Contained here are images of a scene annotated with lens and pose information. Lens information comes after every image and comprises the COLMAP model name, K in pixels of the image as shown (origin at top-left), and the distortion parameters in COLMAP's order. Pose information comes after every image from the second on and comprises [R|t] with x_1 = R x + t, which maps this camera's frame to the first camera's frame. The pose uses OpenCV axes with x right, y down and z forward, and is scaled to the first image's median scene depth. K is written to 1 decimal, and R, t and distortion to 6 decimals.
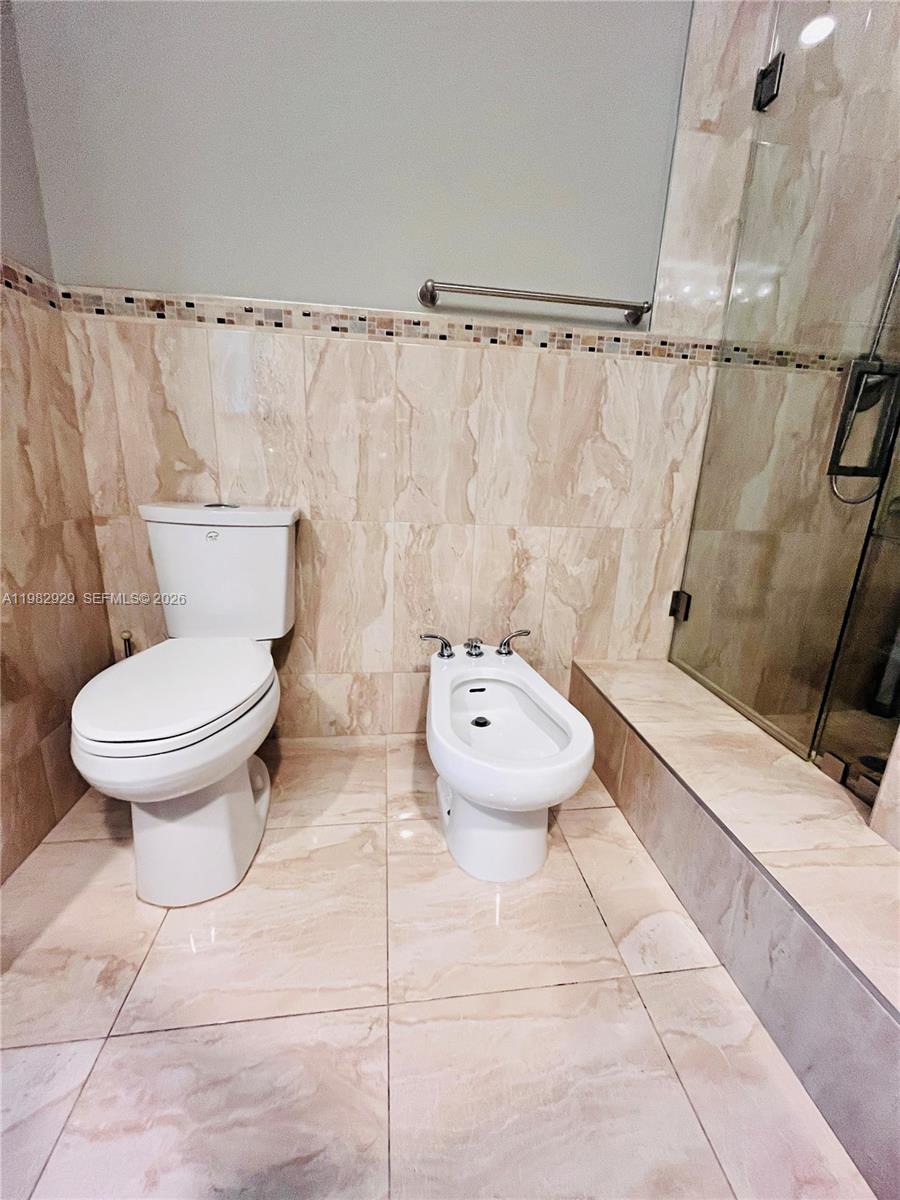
lens RADIAL K [[484.1, 0, 453.3], [0, 484.1, 599.7], [0, 0, 1]] dist [-0.002084, -0.000342]
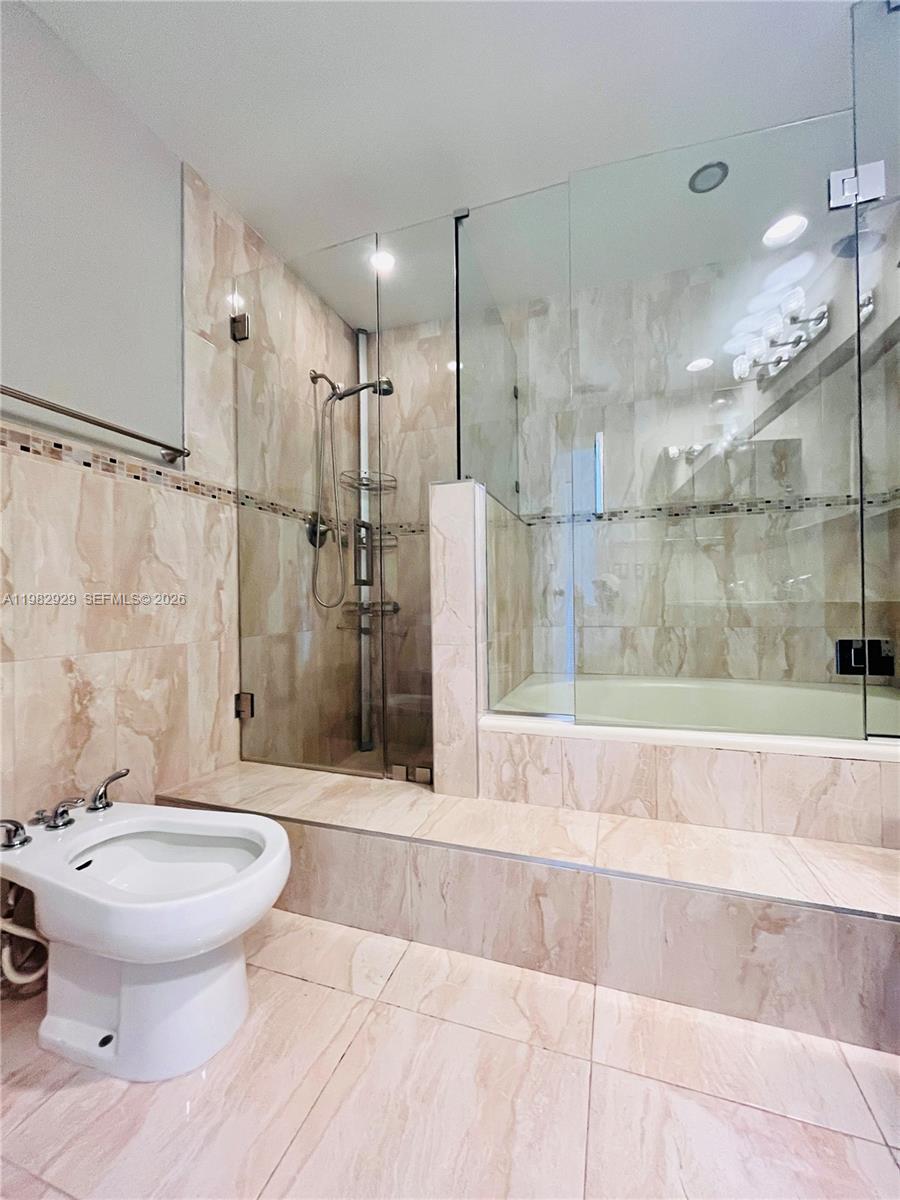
lens RADIAL K [[484.1, 0, 453.3], [0, 484.1, 598.6], [0, 0, 1]] dist [-0.002084, -0.000342]
pose [[0.443804, -0.042366, 0.895122, -0.343977], [0.268444, 0.959295, -0.087692, 0.003724], [-0.854971, 0.279209, 0.437113, 0.041150]]
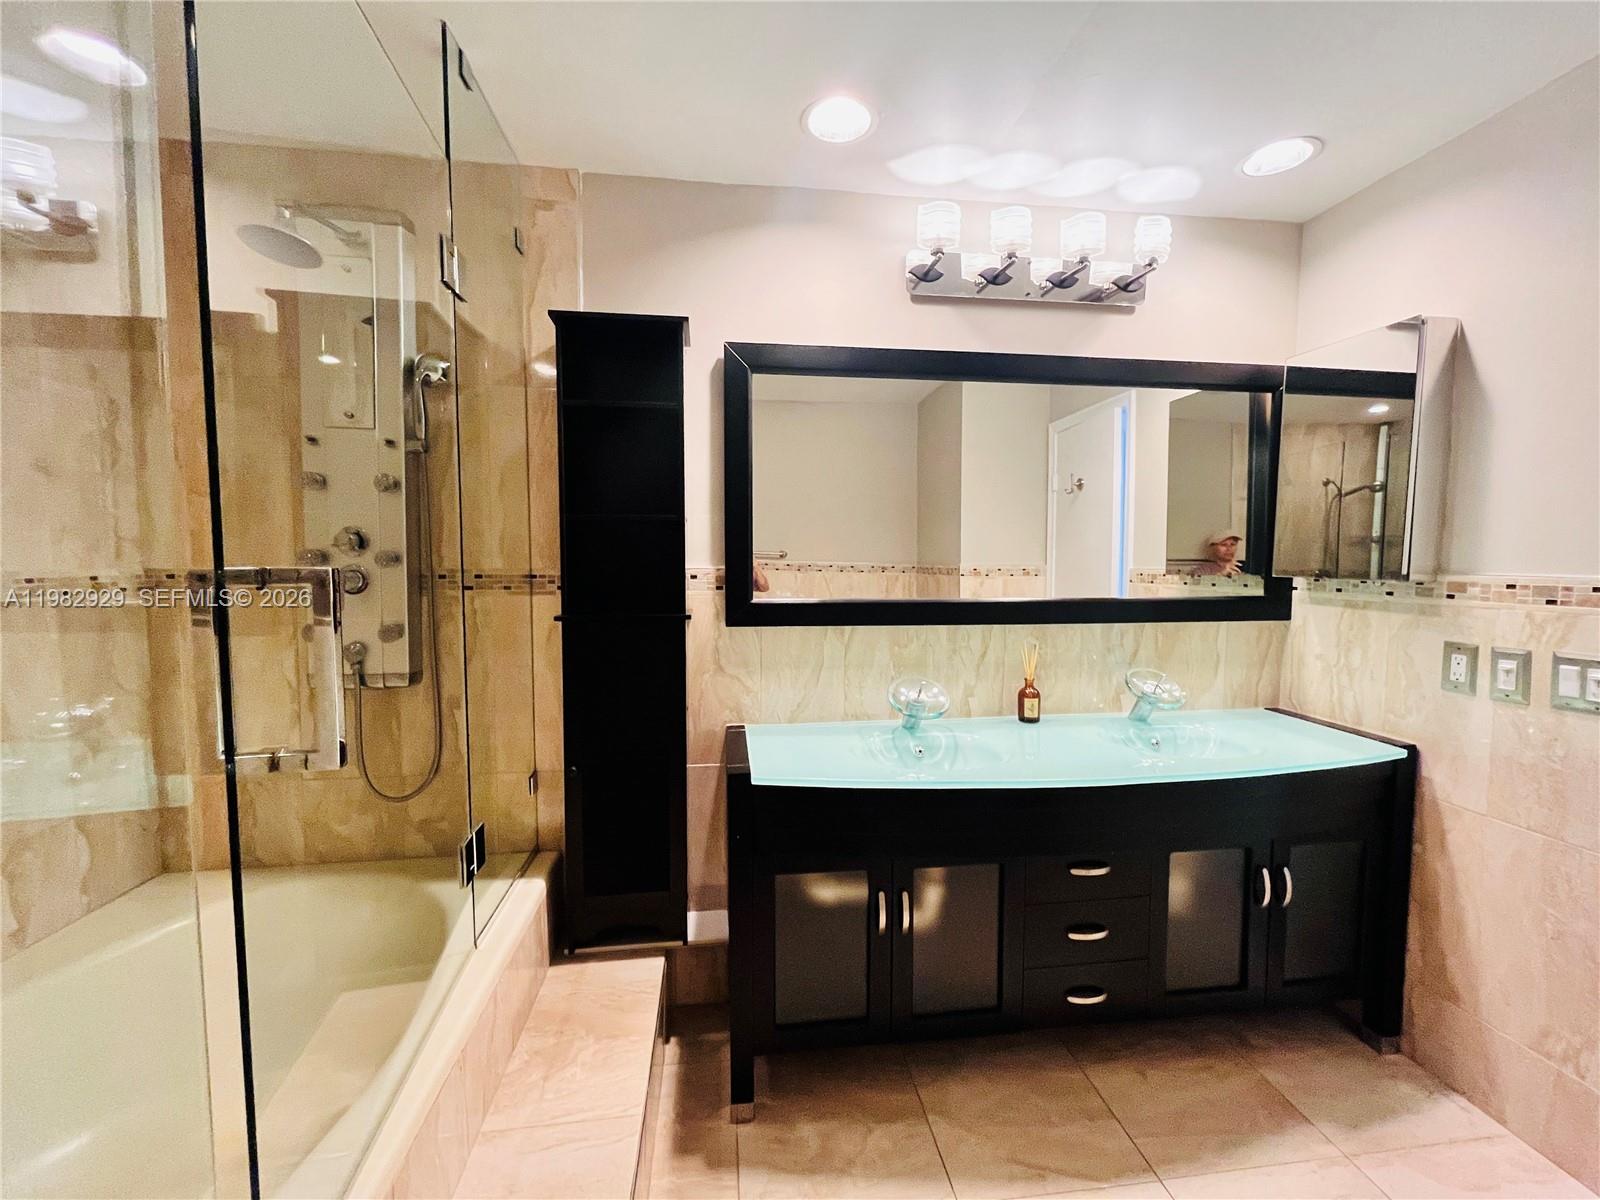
lens RADIAL K [[645.5, 0, 801.2], [0, 645.5, 600.7], [0, 0, 1]] dist [-0.002084, -0.000342]
pose [[0.999667, -0.025727, 0.001790, -1.810058], [0.025547, 0.978457, -0.204864, 0.239521], [0.003519, 0.204842, 0.978789, -2.208275]]
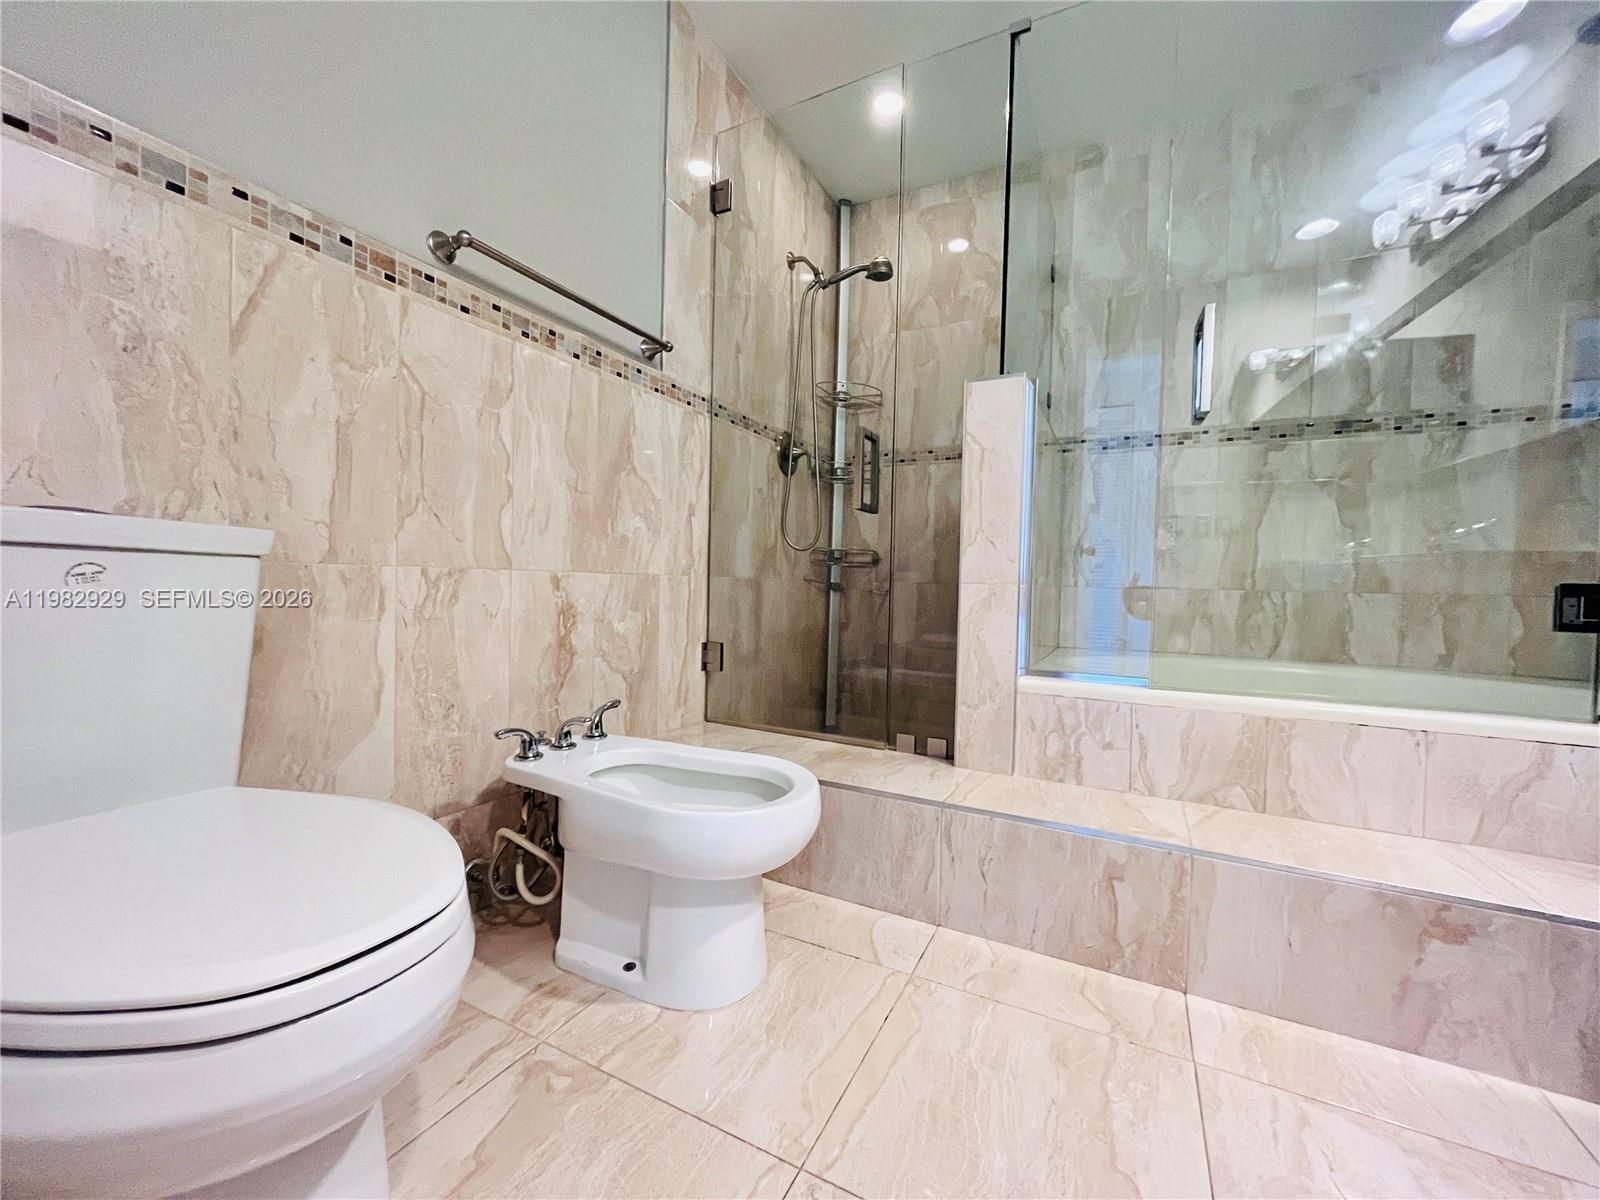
lens RADIAL K [[645.5, 0, 799.4], [0, 645.5, 599.1], [0, 0, 1]] dist [-0.002084, -0.000342]
pose [[0.573176, -0.048455, 0.817999, -0.506022], [0.217740, 0.971369, -0.095032, 0.067954], [-0.789974, 0.232581, 0.567316, 0.158106]]
